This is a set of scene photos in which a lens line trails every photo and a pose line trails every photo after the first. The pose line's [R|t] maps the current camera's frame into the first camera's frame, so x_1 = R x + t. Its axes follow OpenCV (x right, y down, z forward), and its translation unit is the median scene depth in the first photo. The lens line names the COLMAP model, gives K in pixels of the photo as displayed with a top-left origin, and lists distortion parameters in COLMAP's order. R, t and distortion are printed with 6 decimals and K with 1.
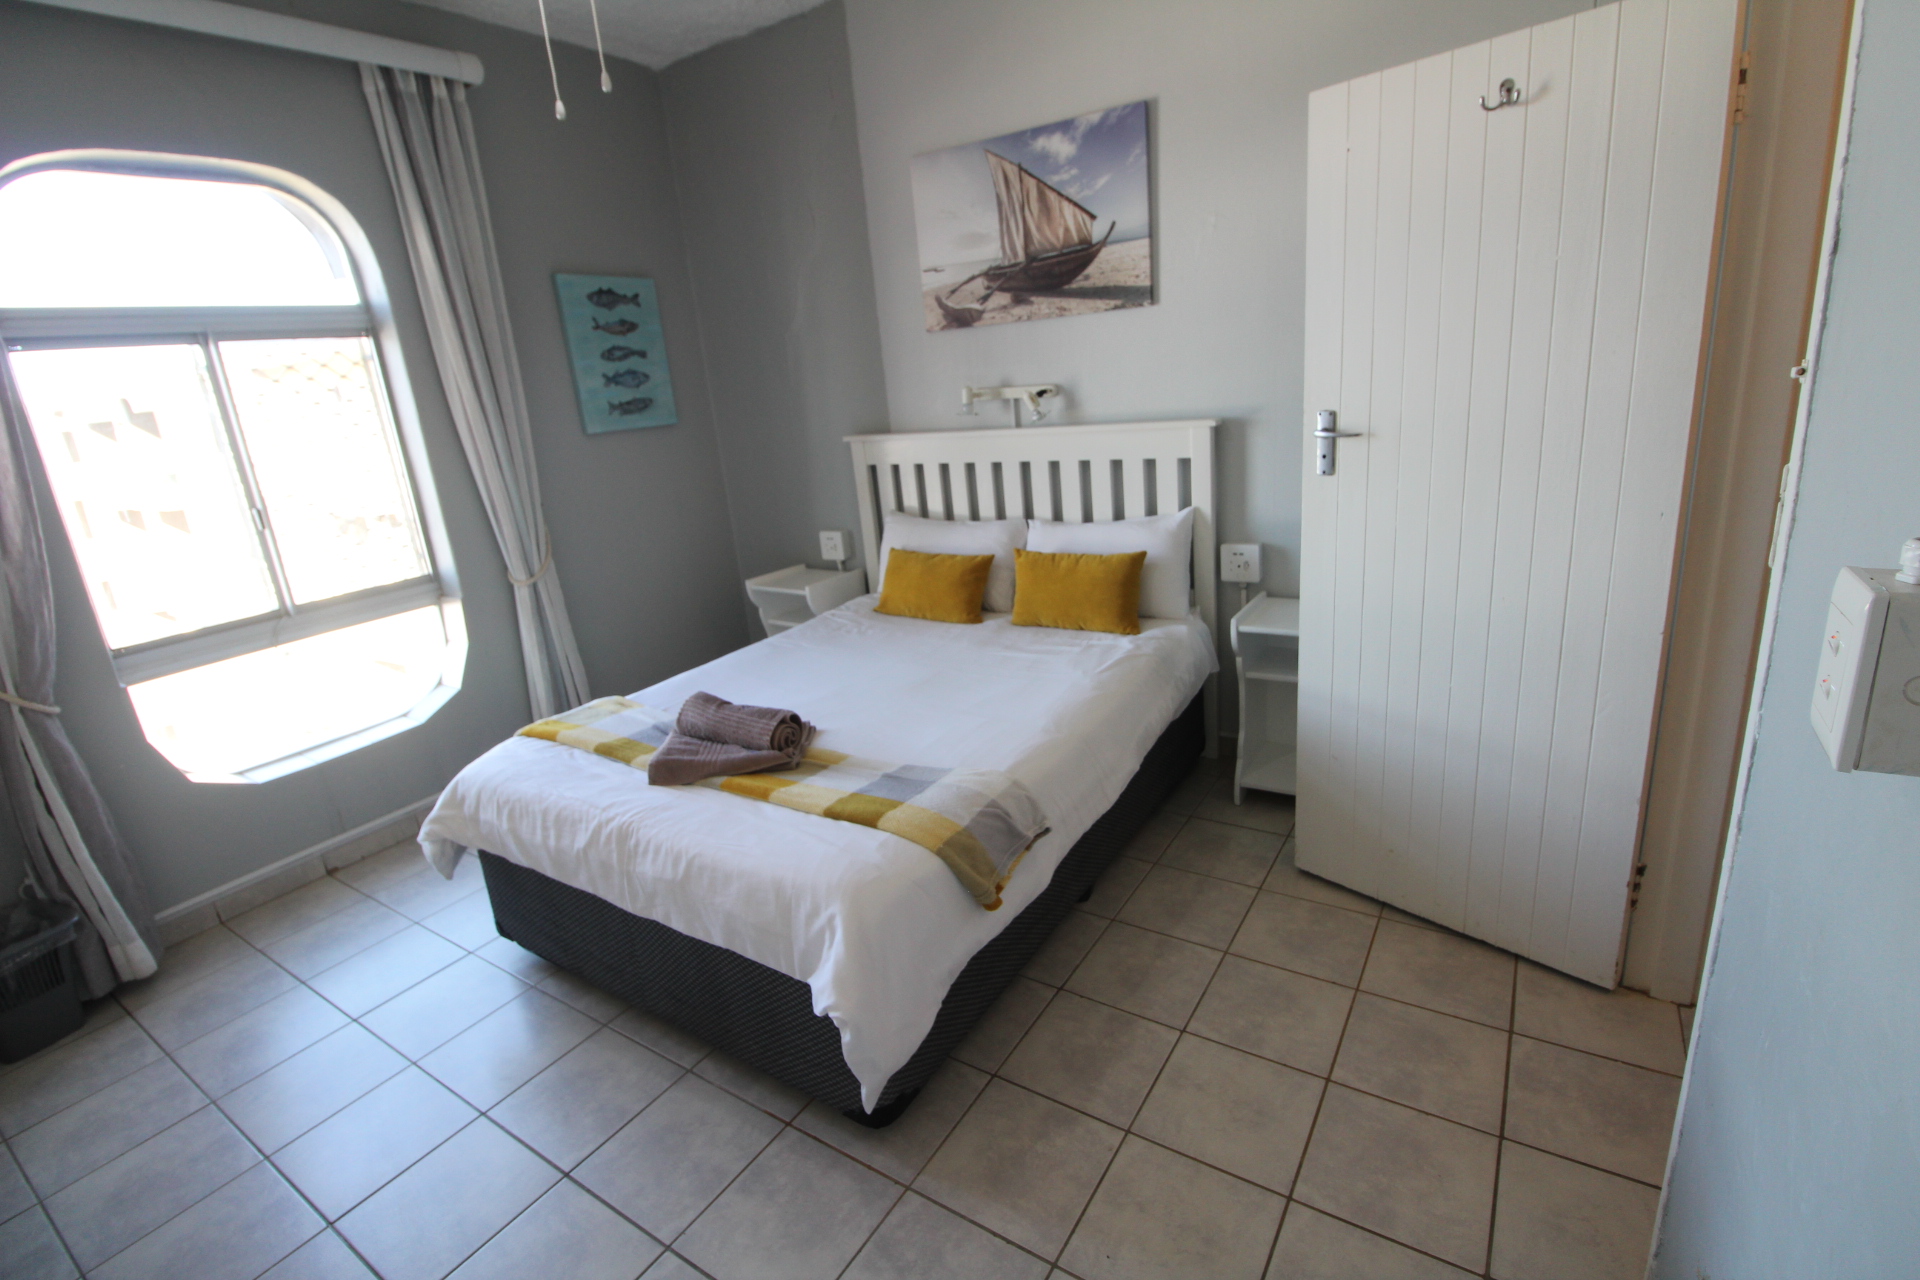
lens RADIAL K [[889.6, 0, 966.5], [0, 889.6, 619.7], [0, 0, 1]] dist [0.001549, -0.014263]
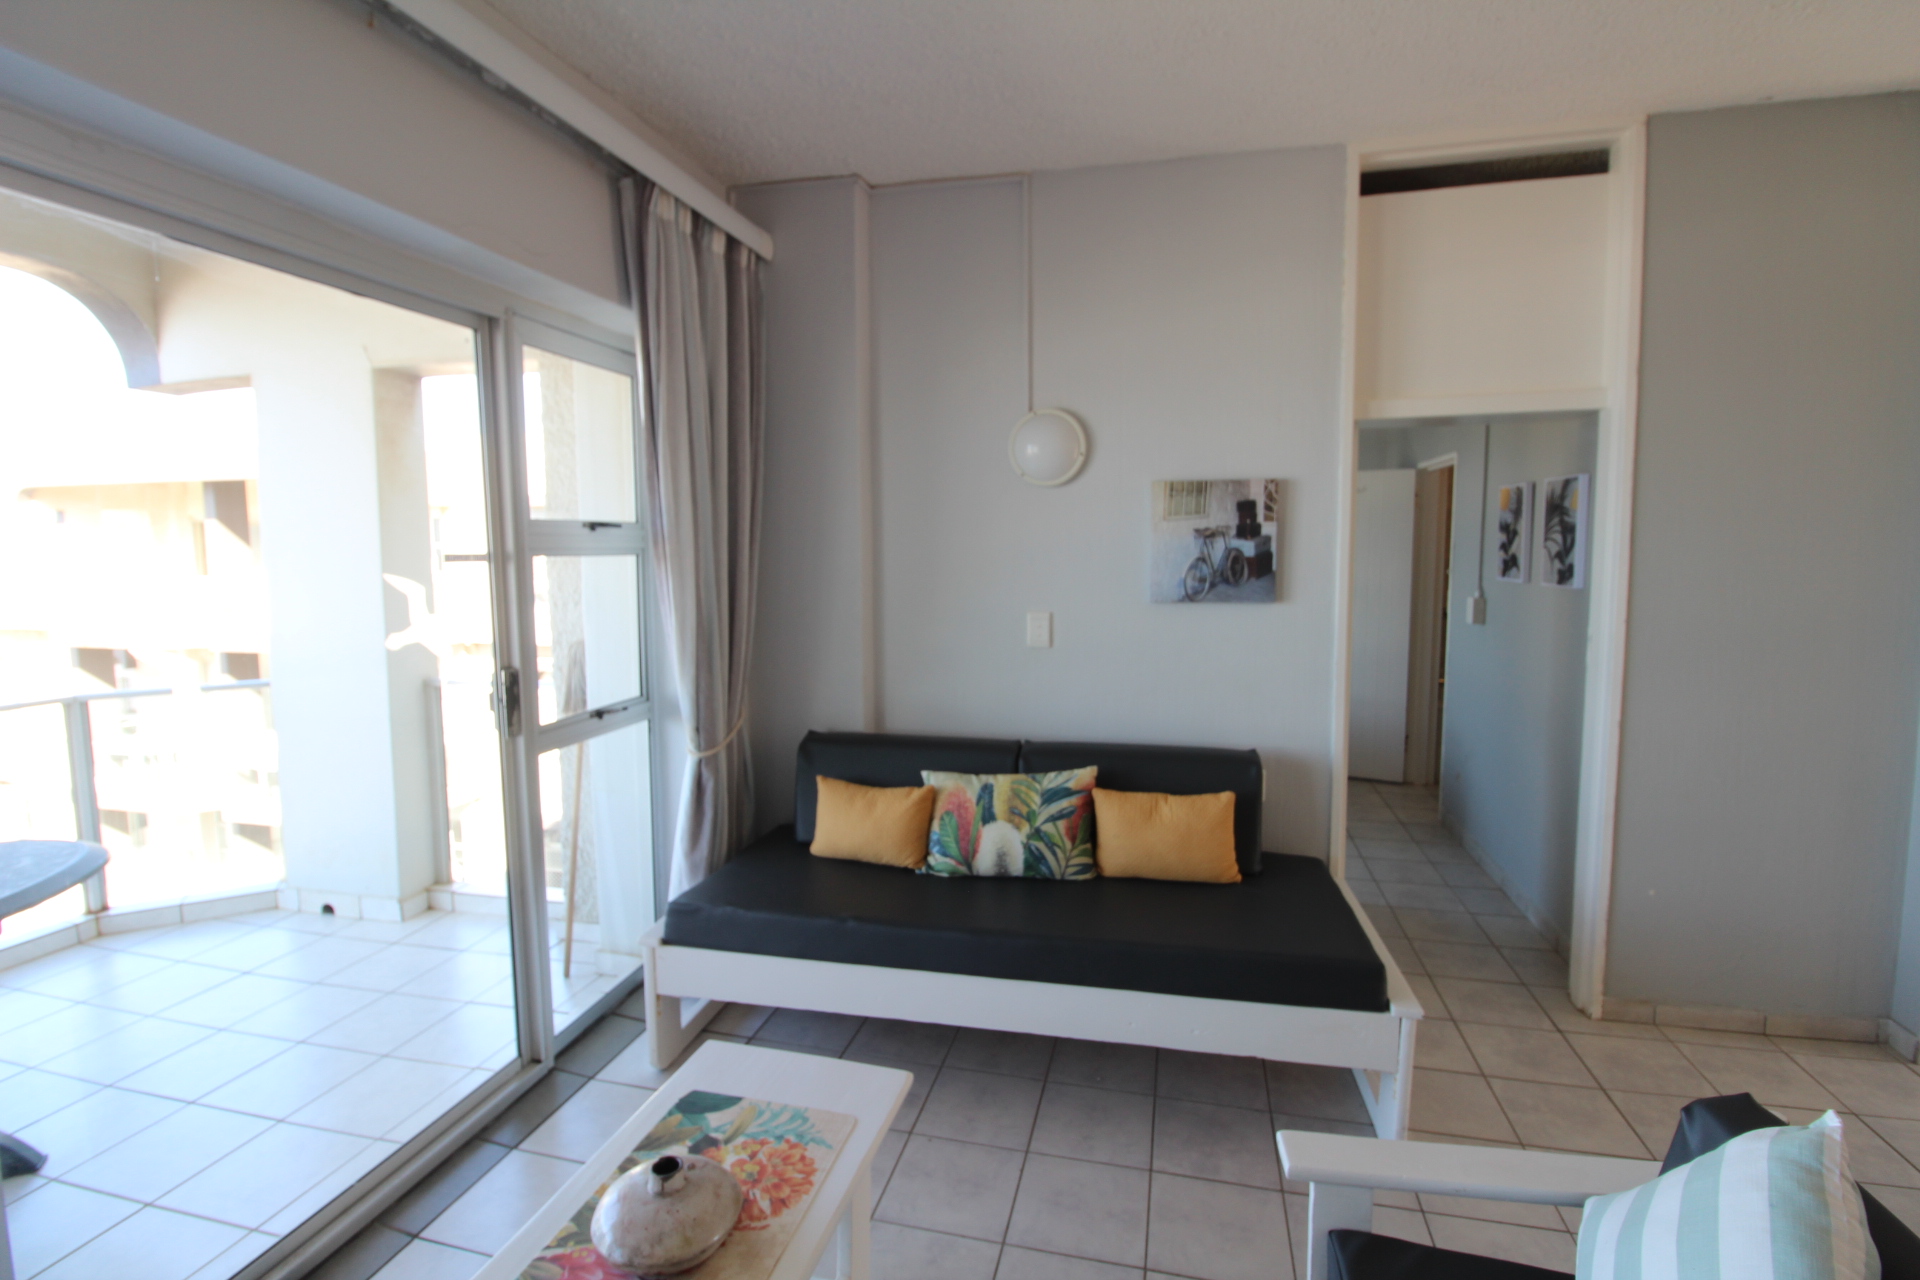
lens RADIAL K [[889.6, 0, 966.5], [0, 889.6, 619.7], [0, 0, 1]] dist [0.001549, -0.014263]
pose [[0.942560, 0.050922, 0.330134, -1.033161], [0.018219, 0.979004, -0.203024, 0.301963], [-0.333541, 0.197377, 0.921842, -0.840843]]
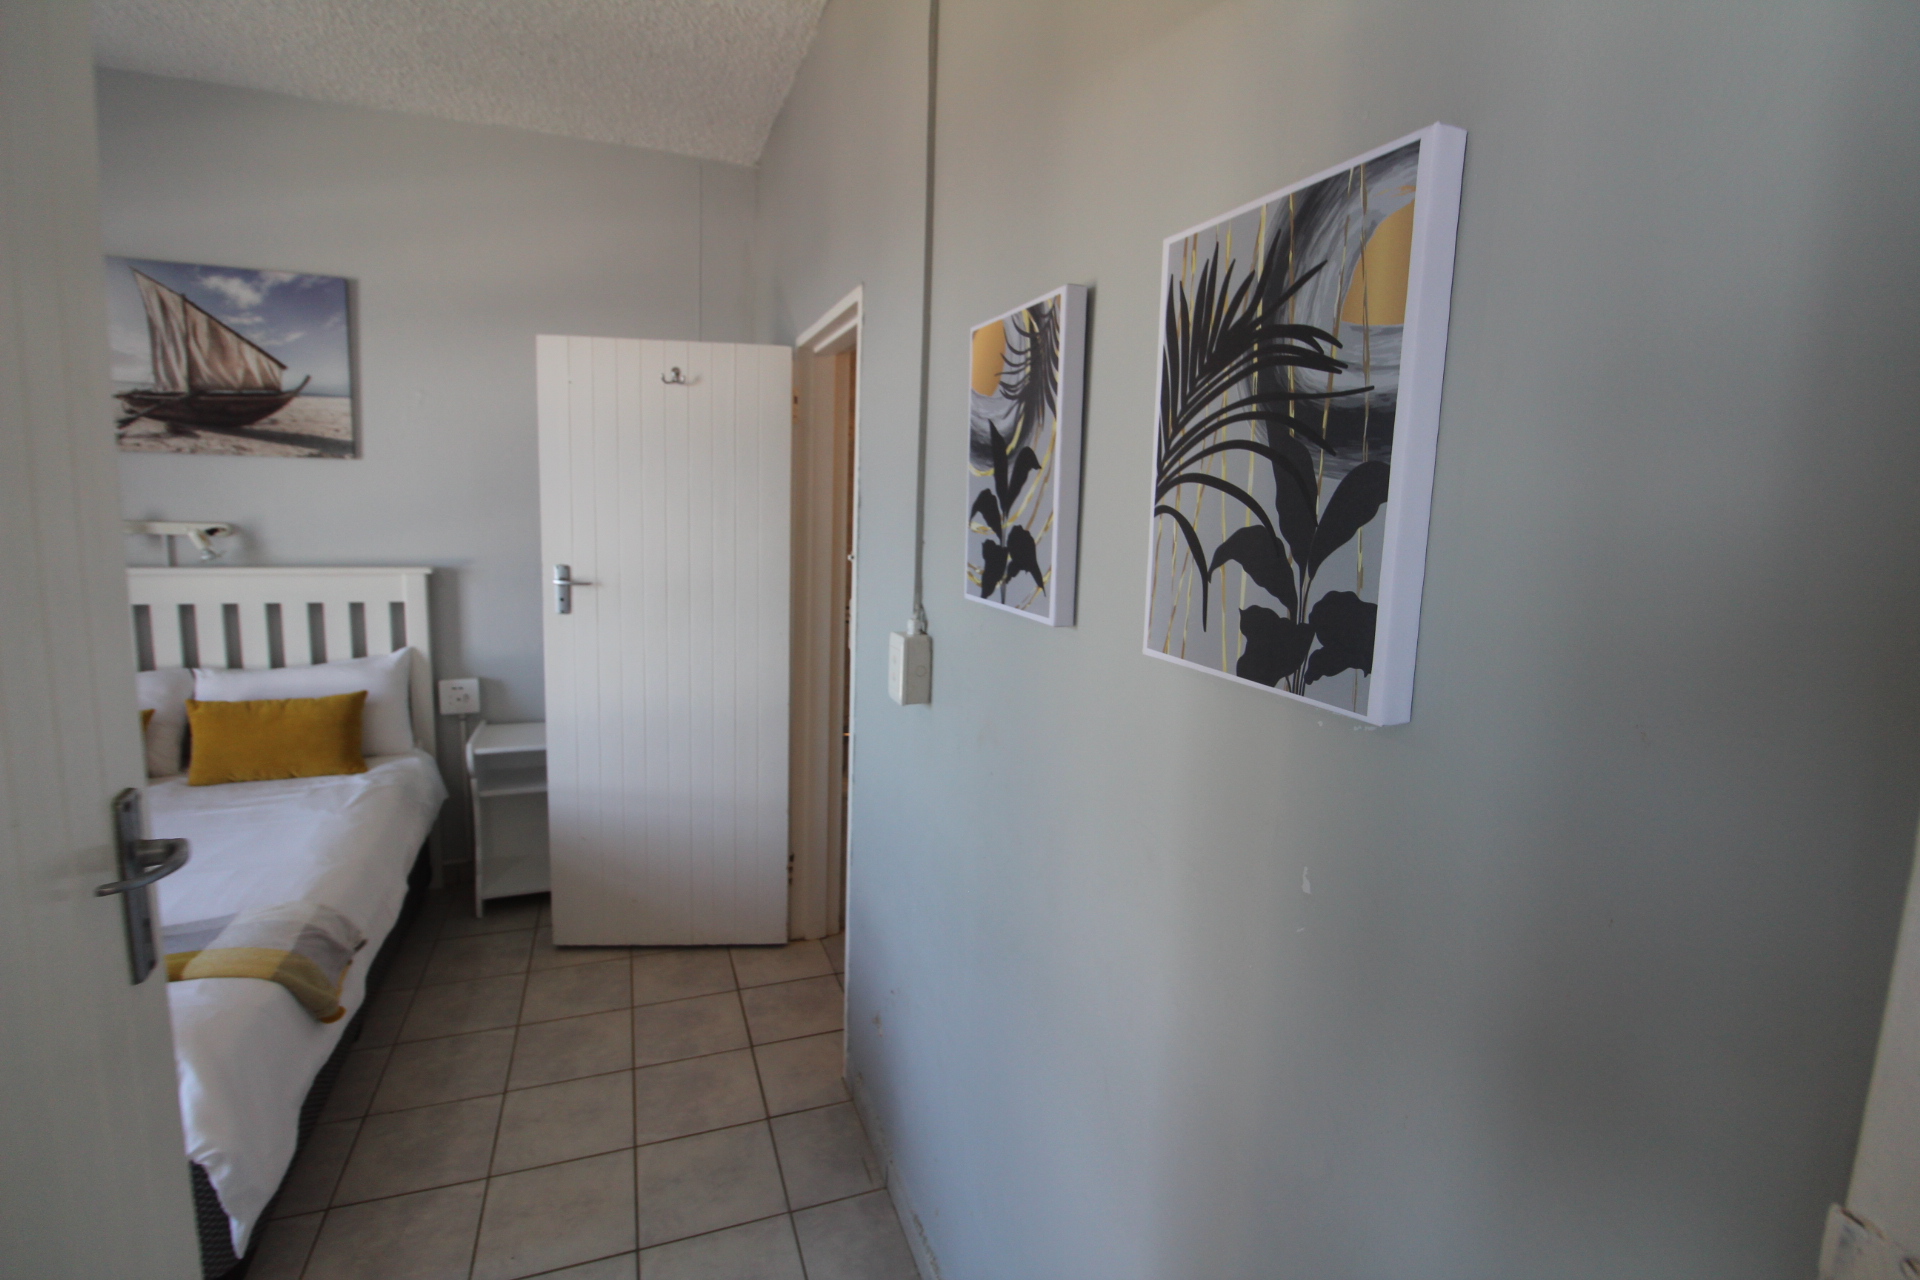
lens RADIAL K [[889.6, 0, 966.5], [0, 889.6, 619.7], [0, 0, 1]] dist [0.001549, -0.014263]
pose [[0.585795, -0.000572, 0.810459, -0.220482], [0.141189, 0.984781, -0.101355, 0.043684], [-0.798066, 0.173801, 0.576960, -0.154647]]
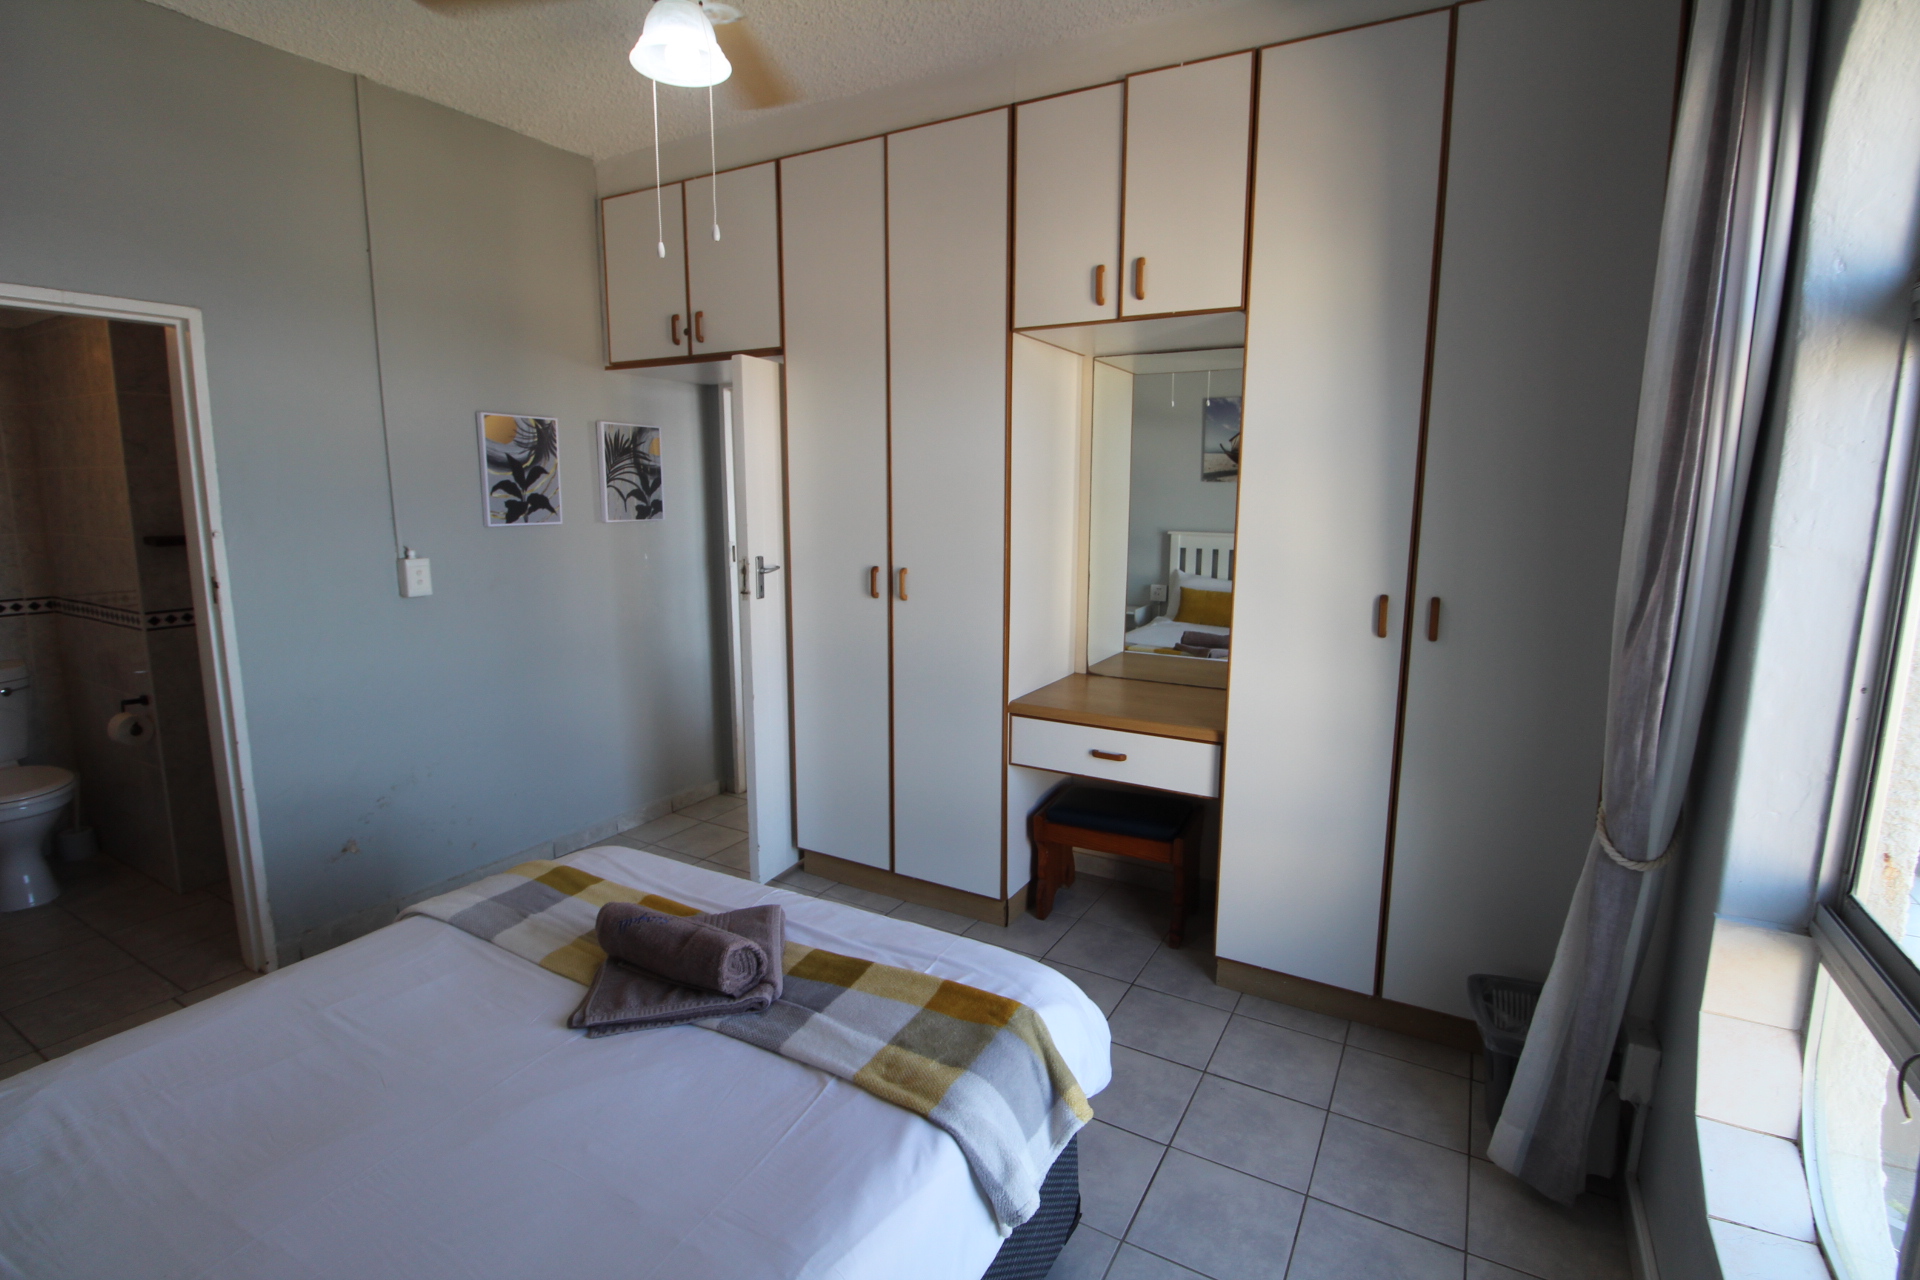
lens RADIAL K [[889.6, 0, 966.5], [0, 889.6, 619.7], [0, 0, 1]] dist [0.001549, -0.014263]
pose [[-0.995094, 0.090146, -0.040771, -0.370837], [0.065159, 0.907221, 0.415578, -0.325731], [0.074451, 0.410882, -0.908643, 1.193218]]
